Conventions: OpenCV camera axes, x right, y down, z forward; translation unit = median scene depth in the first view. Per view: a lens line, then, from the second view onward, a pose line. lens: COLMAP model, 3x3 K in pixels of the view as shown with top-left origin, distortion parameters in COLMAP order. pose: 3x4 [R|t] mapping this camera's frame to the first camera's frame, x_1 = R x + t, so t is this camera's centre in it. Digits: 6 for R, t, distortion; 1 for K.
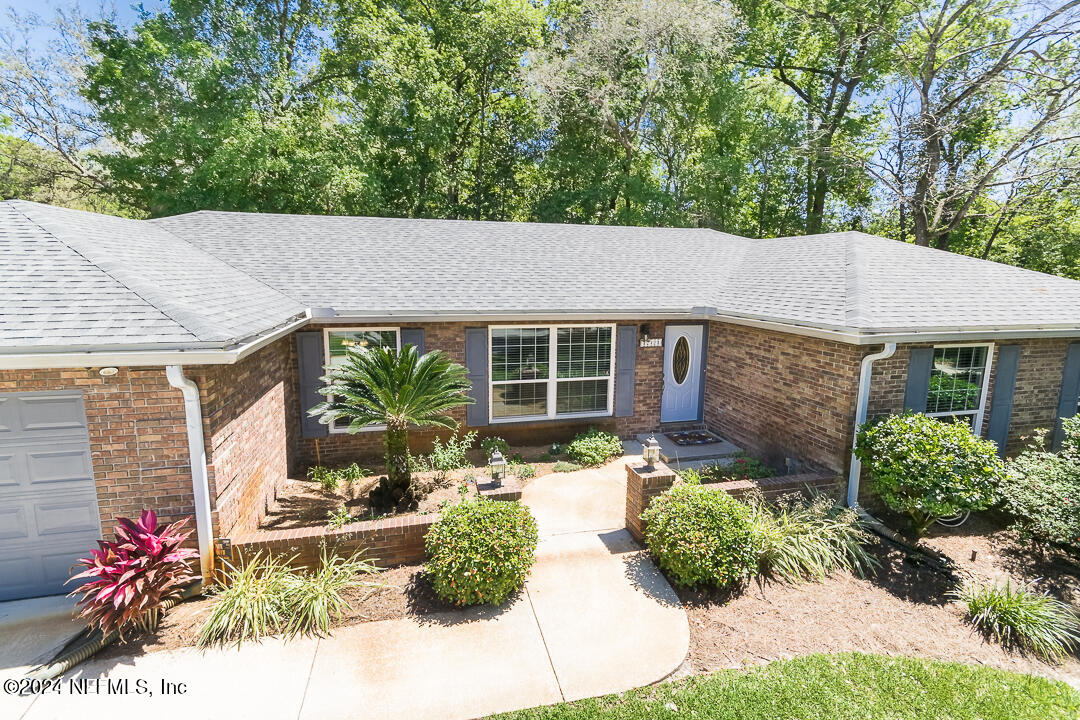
lens RADIAL K [[486.5, 0, 544.1], [0, 486.5, 350.5], [0, 0, 1]] dist [0.005966, -0.001225]
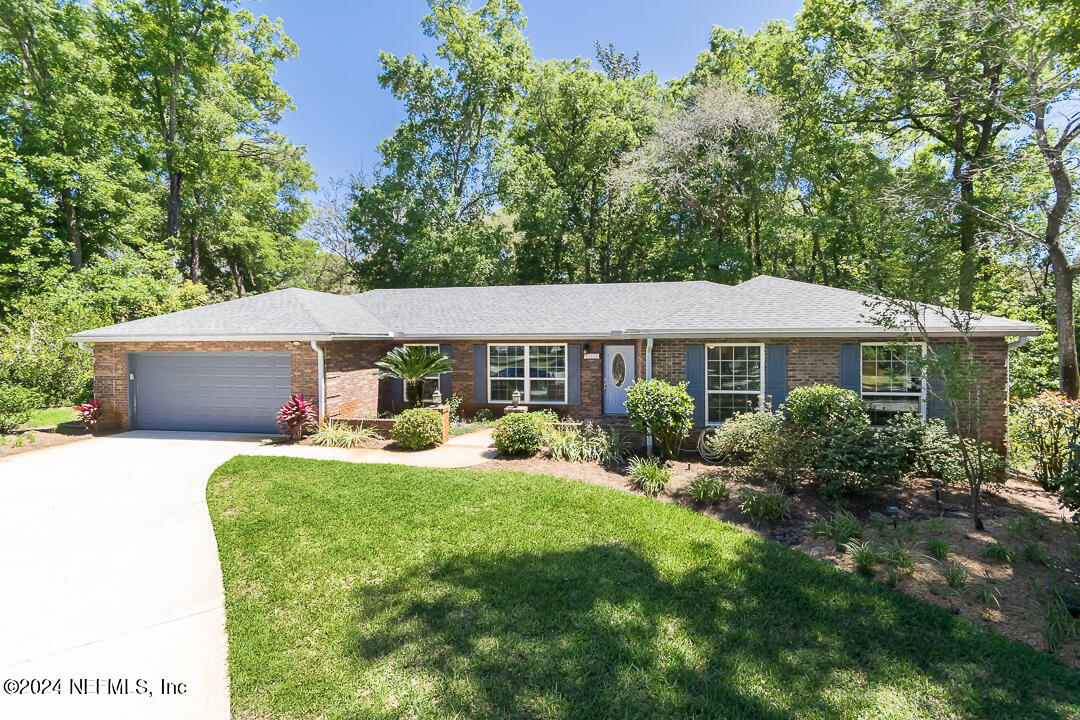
lens RADIAL K [[486.5, 0, 534.9], [0, 486.5, 348.9], [0, 0, 1]] dist [0.005966, -0.001225]
pose [[0.916357, -0.007885, -0.400285, 0.641143], [-0.050108, 0.989686, -0.134206, 0.167353], [0.397214, 0.143038, 0.906510, -0.424091]]
